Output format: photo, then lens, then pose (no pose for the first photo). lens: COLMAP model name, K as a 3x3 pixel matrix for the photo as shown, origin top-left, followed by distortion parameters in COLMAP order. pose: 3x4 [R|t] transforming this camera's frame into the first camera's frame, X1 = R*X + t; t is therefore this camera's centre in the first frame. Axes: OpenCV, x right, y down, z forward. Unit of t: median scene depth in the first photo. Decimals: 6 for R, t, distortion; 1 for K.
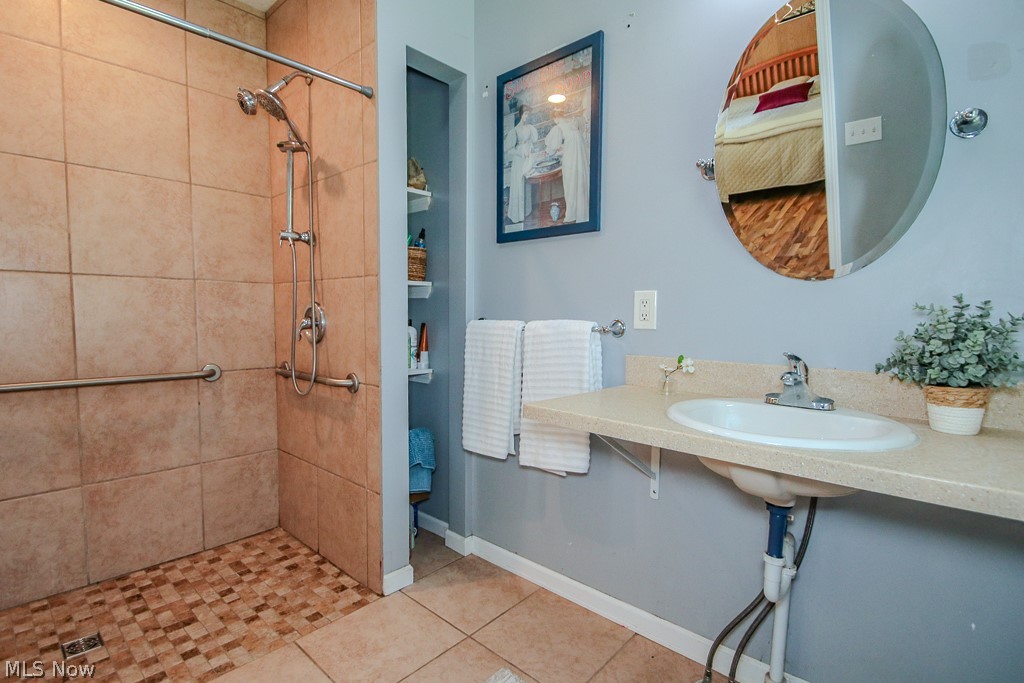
lens RADIAL K [[494.6, 0, 492.5], [0, 494.6, 347.3], [0, 0, 1]] dist [0.021622, -0.020276]
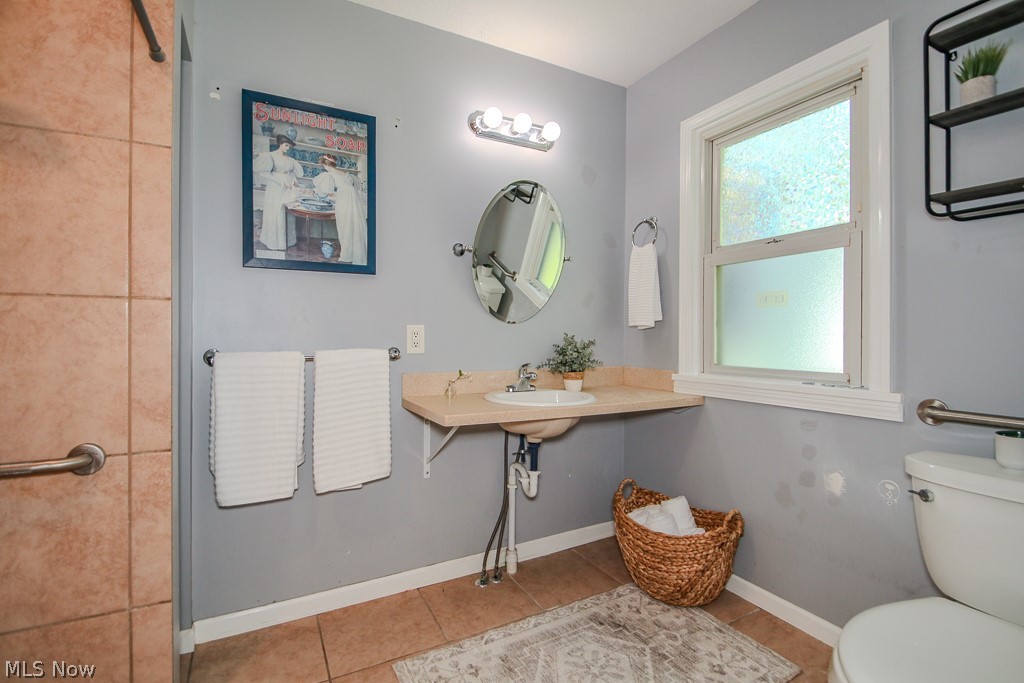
lens RADIAL K [[489.7, 0, 512.4], [0, 489.7, 333.6], [0, 0, 1]] dist [0.025429, -0.019865]
pose [[0.319222, -0.008035, 0.947646, -0.742652], [0.066018, 0.997723, -0.013779, -0.046887], [-0.945378, 0.066961, 0.319026, 0.277204]]
